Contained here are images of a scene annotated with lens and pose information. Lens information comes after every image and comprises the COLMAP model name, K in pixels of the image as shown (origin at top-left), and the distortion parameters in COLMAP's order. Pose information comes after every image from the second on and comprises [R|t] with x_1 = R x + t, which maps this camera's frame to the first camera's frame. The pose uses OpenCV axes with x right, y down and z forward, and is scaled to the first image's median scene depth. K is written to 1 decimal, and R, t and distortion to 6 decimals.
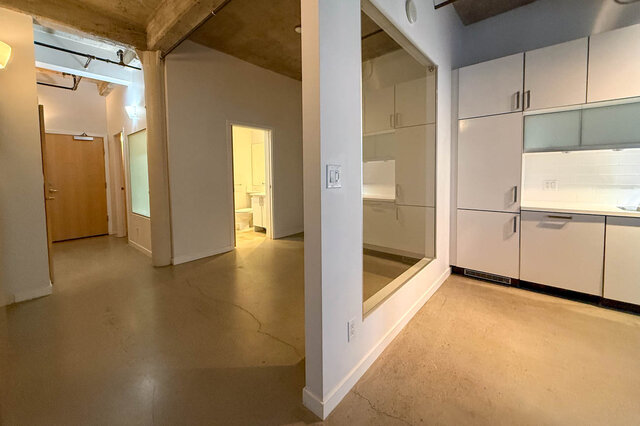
lens RADIAL K [[258.1, 0, 318.7], [0, 258.1, 186.4], [0, 0, 1]] dist [-0.000090, -0.000370]
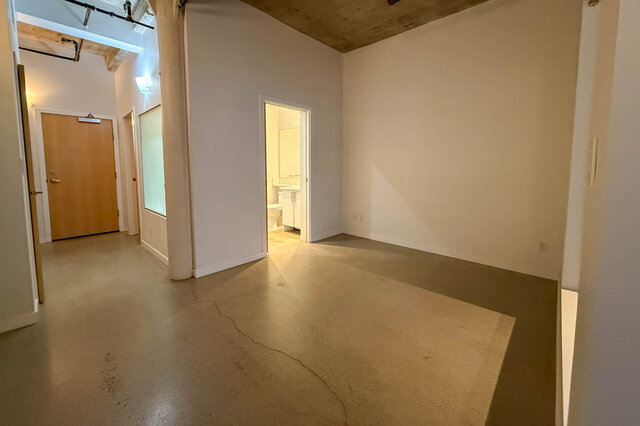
lens RADIAL K [[258.1, 0, 318.7], [0, 258.1, 186.4], [0, 0, 1]] dist [-0.000090, -0.000370]
pose [[0.999140, 0.013990, -0.039026, -0.120863], [-0.012873, 0.999505, 0.028716, -0.001287], [0.039408, -0.028189, 0.998825, 0.178186]]
